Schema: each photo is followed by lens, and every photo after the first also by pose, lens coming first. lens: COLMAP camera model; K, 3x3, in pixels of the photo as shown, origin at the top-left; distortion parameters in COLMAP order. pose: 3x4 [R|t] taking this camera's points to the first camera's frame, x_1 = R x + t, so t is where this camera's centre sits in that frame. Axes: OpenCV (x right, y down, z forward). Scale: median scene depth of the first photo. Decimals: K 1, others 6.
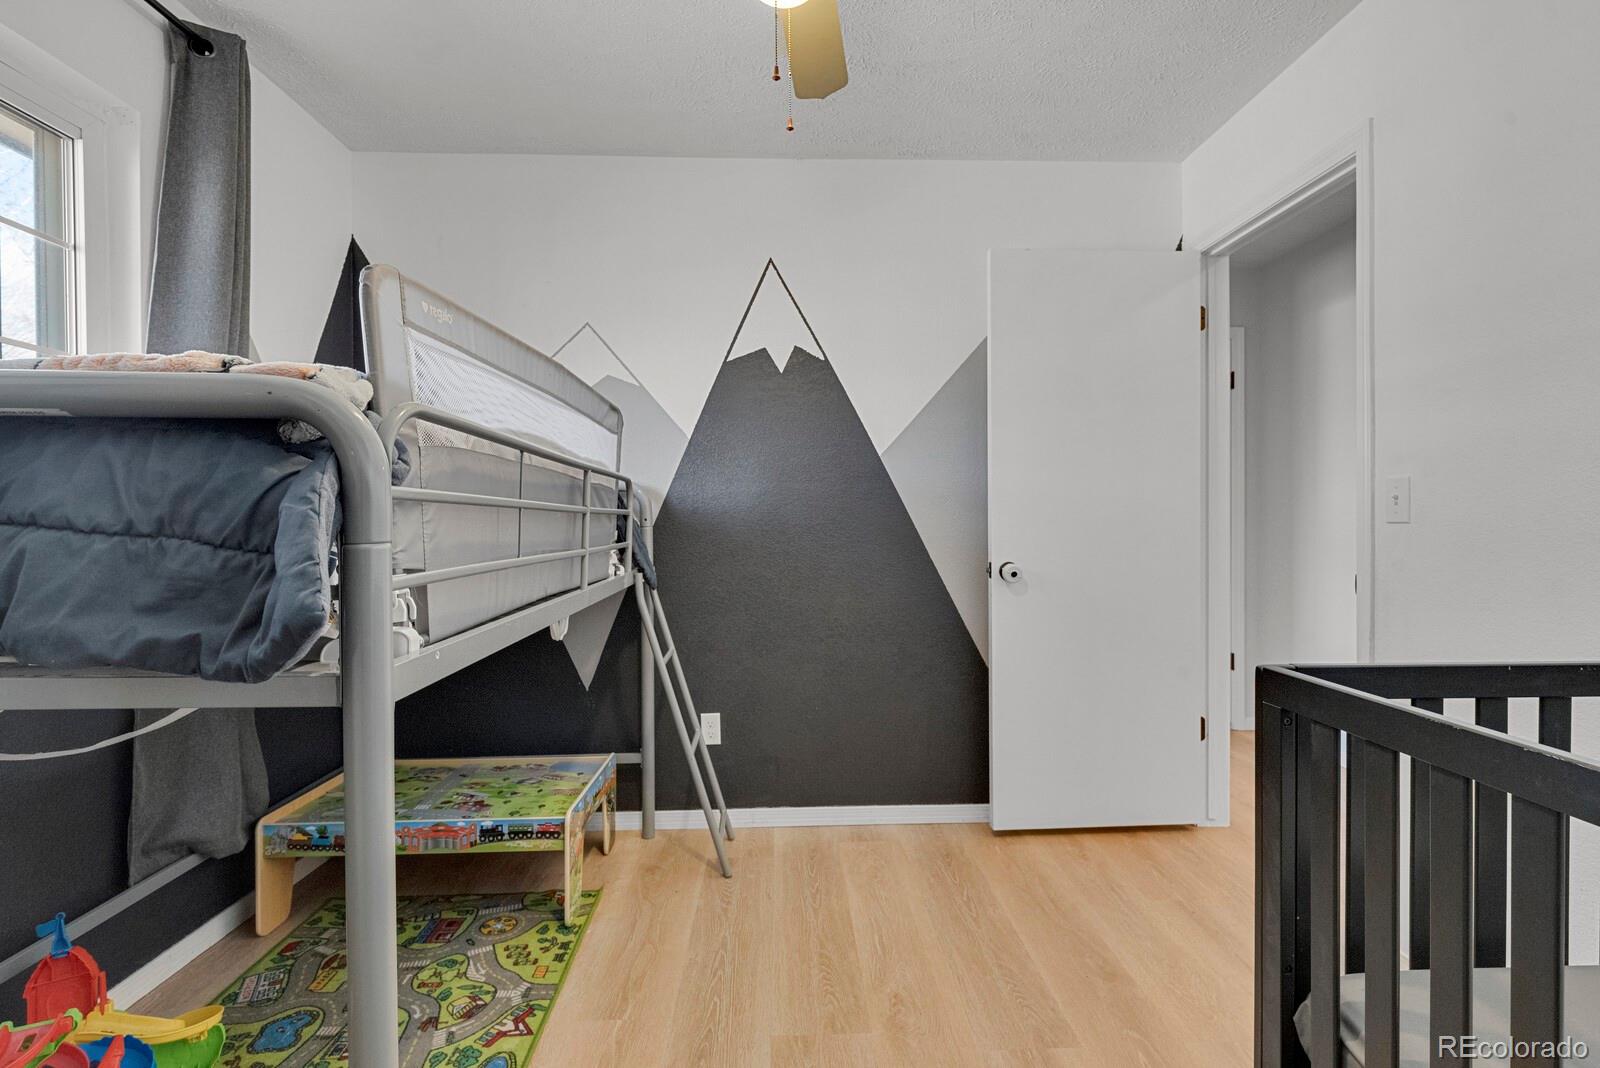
lens RADIAL K [[768.9, 0, 807.5], [0, 768.9, 528.3], [0, 0, 1]] dist [0.000531, 0.000905]
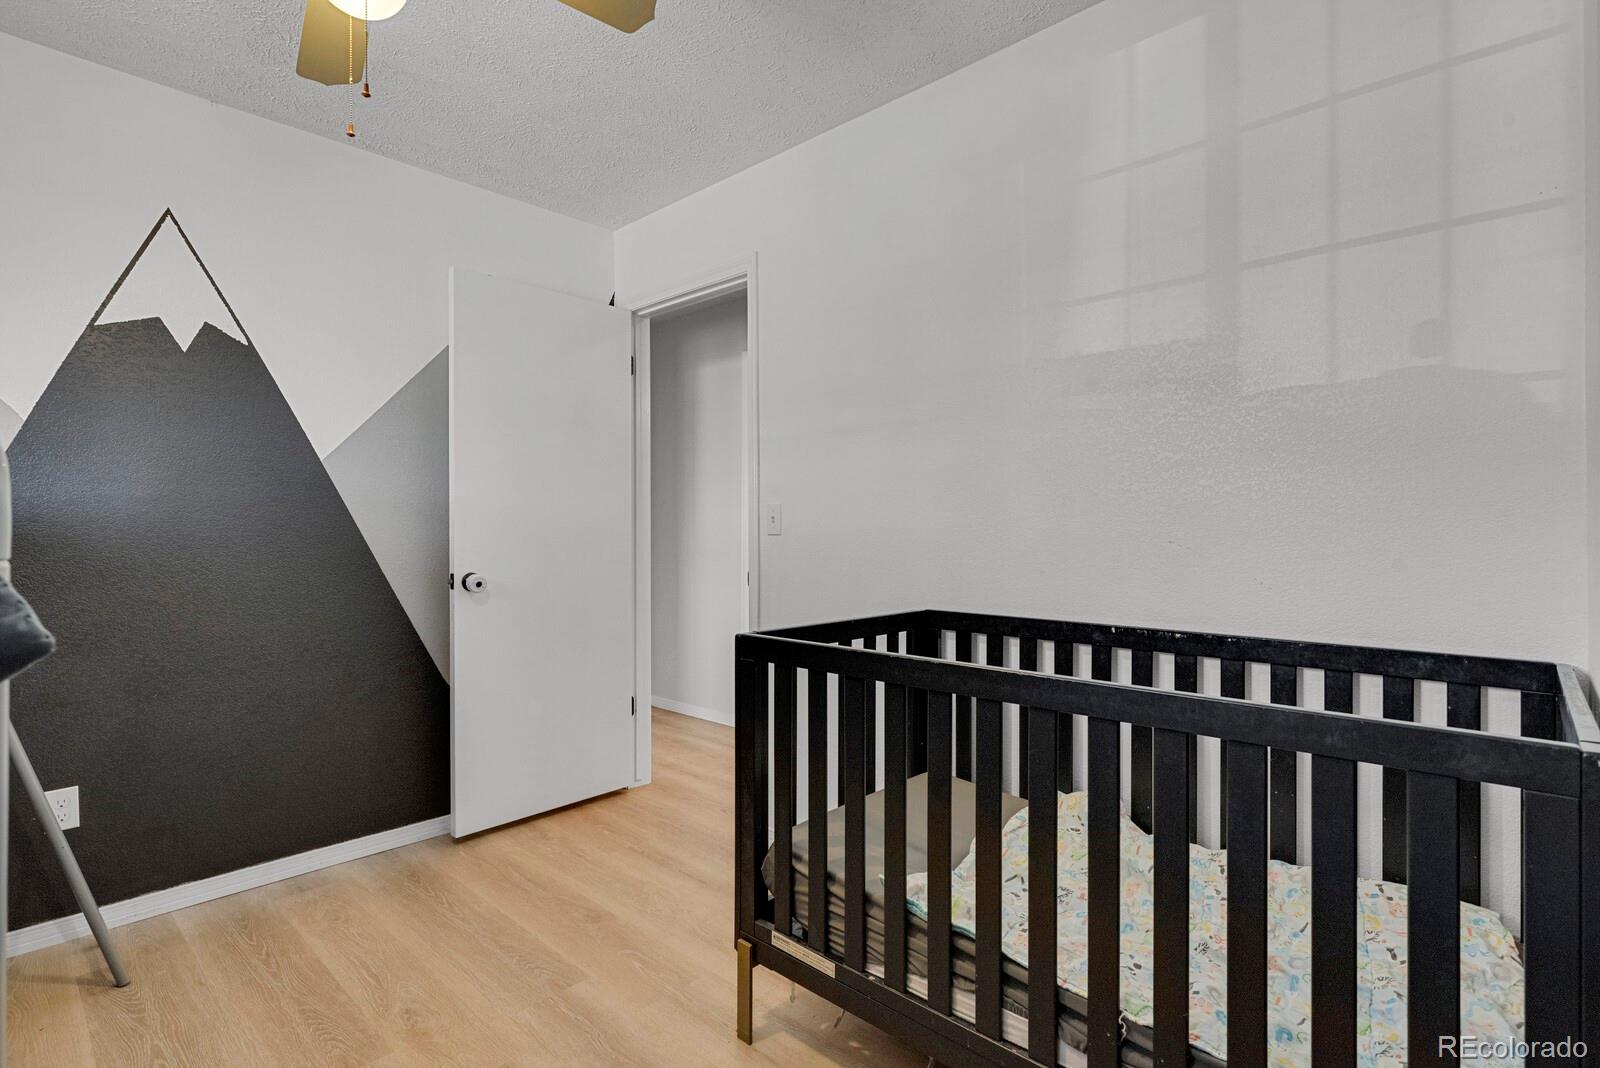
lens RADIAL K [[768.9, 0, 807.5], [0, 768.9, 528.3], [0, 0, 1]] dist [0.000531, 0.000905]
pose [[0.708556, 0.006659, 0.705623, -0.151695], [0.003816, 0.999905, -0.013268, -0.000534], [-0.705644, 0.012094, 0.708463, -0.051834]]
